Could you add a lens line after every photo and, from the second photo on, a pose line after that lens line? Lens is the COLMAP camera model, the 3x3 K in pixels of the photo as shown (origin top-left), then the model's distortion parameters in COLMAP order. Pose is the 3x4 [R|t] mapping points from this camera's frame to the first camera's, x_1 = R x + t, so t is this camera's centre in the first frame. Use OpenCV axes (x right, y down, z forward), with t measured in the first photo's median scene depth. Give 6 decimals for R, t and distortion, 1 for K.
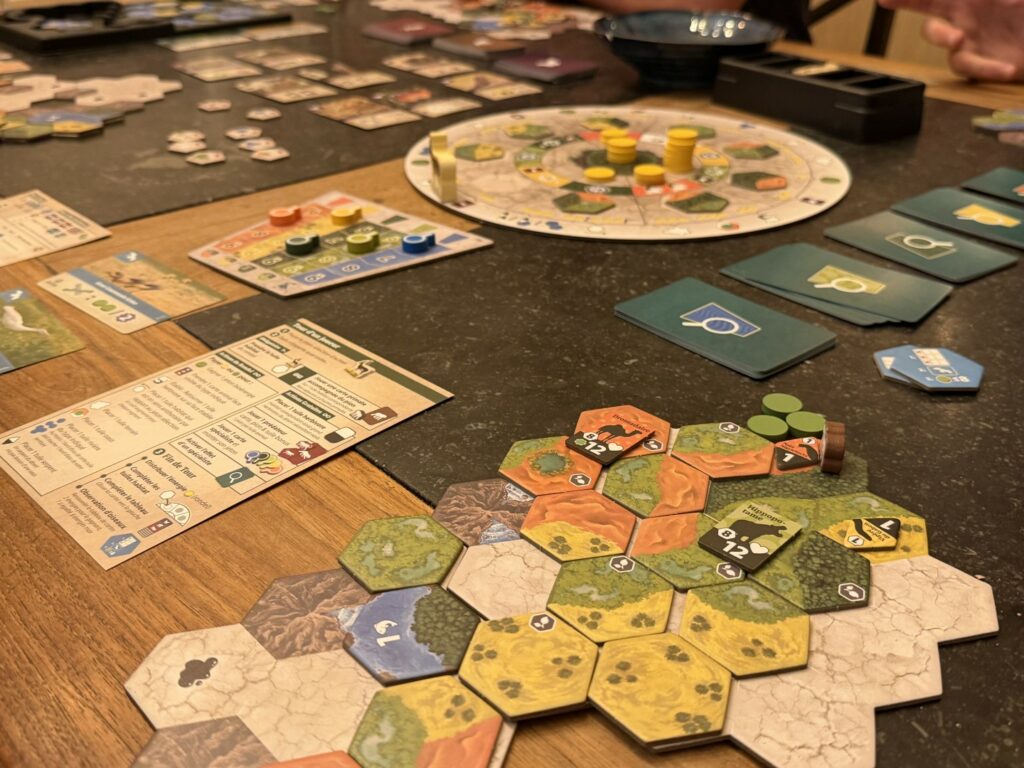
lens RADIAL K [[967.0, 0, 515.7], [0, 967.0, 387.9], [0, 0, 1]] dist [0.196835, -0.521083]
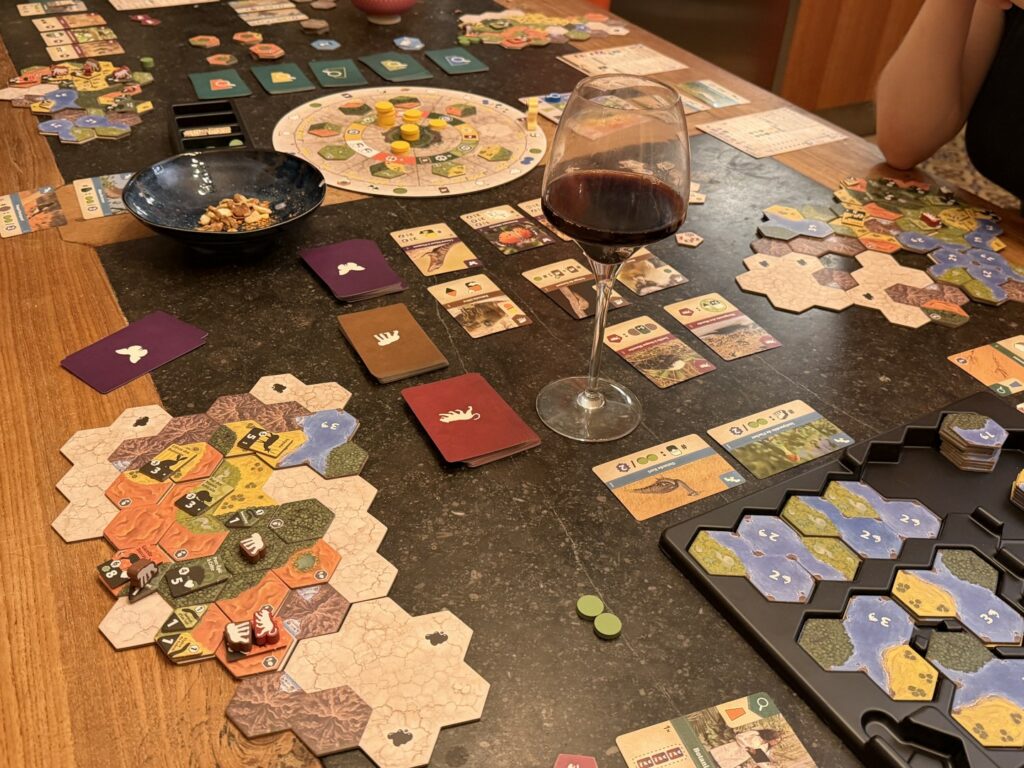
lens RADIAL K [[945.4, 0, 512.0], [0, 945.4, 384.0], [0, 0, 1]] dist [0.195871, -0.467333]
pose [[-0.971919, -0.178751, 0.153040, -0.446804], [0.066560, 0.414973, 0.907396, -1.816595], [-0.225706, 0.892102, -0.391423, 2.391401]]
